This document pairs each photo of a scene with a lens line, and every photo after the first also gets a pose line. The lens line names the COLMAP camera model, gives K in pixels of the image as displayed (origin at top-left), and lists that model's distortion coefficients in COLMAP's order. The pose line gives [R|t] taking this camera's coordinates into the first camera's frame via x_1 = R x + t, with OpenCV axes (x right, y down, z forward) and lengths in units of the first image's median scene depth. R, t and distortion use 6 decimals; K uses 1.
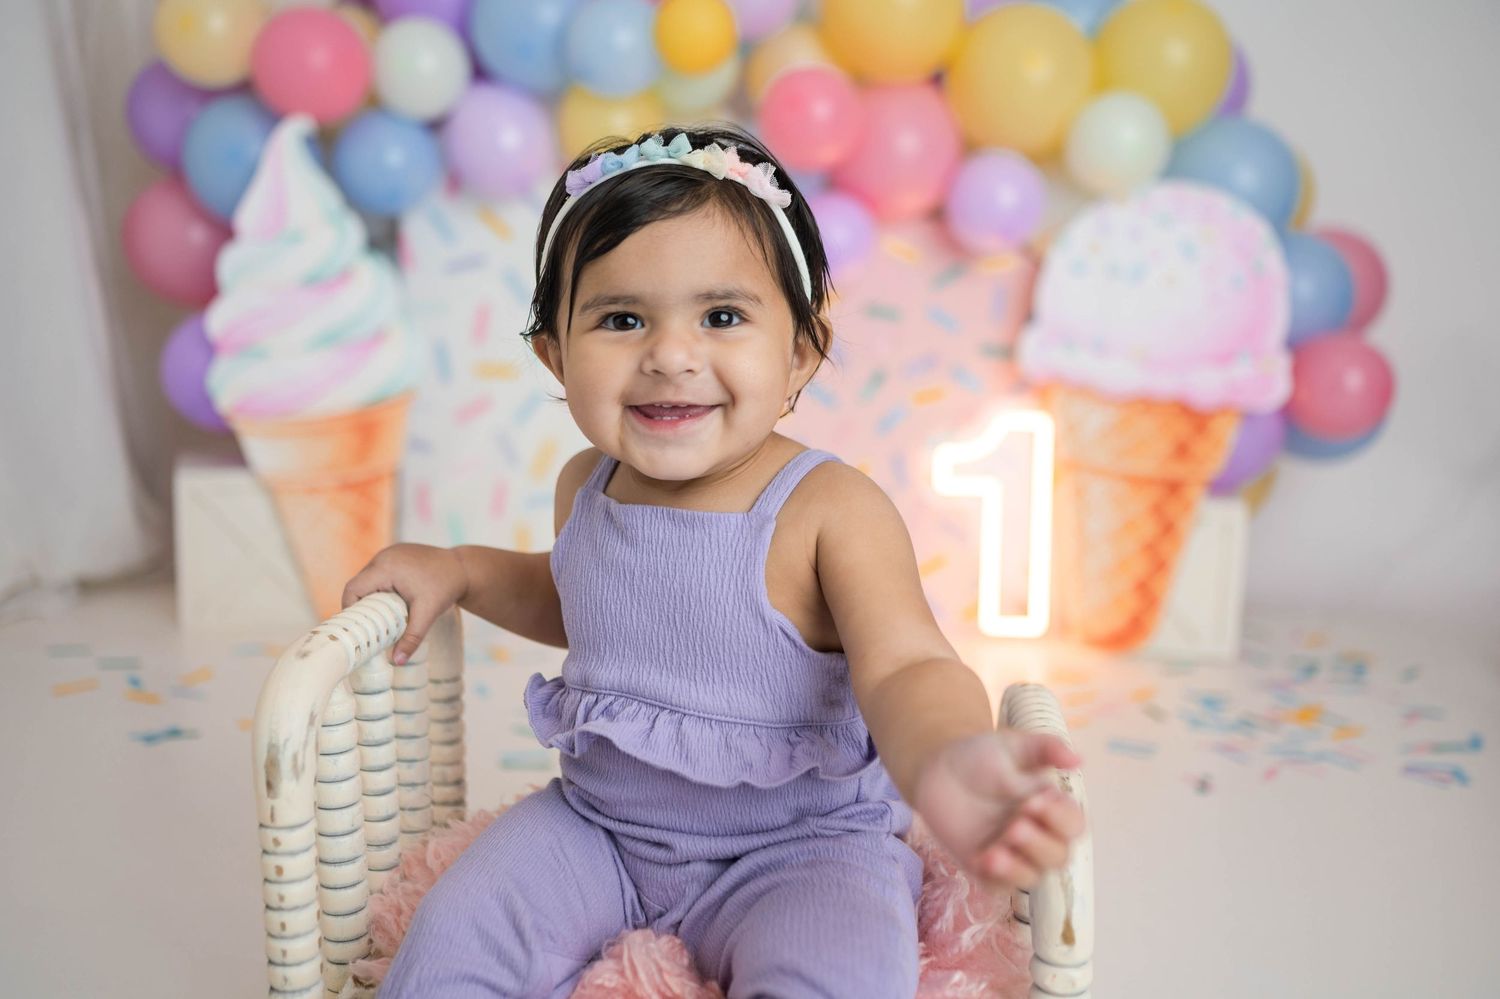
lens RADIAL K [[1467.2, 0, 719.2], [0, 1467.2, 509.1], [0, 0, 1]] dist [-0.015376, 0.000000]
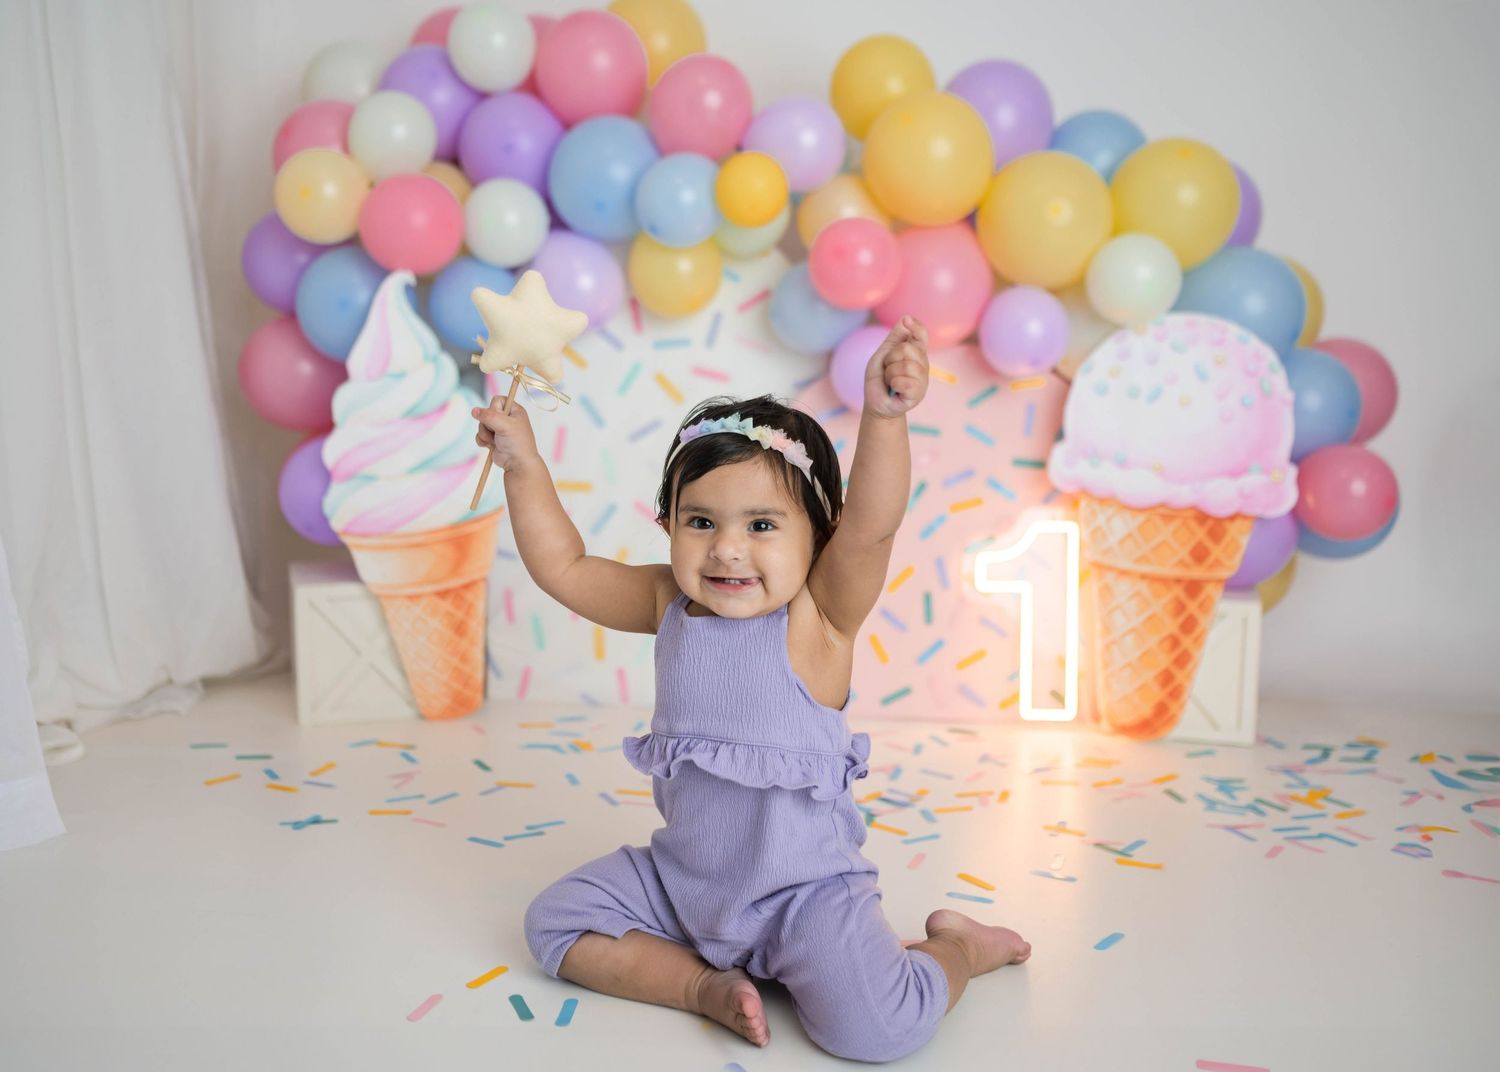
lens RADIAL K [[1559.7, 0, 710.0], [0, 1559.7, 523.8], [0, 0, 1]] dist [-0.014749, 0.000000]
pose [[0.998476, -0.014108, -0.053357, 0.013028], [0.012984, 0.999687, -0.021367, -0.042347], [0.053642, 0.020641, 0.998347, -0.181202]]
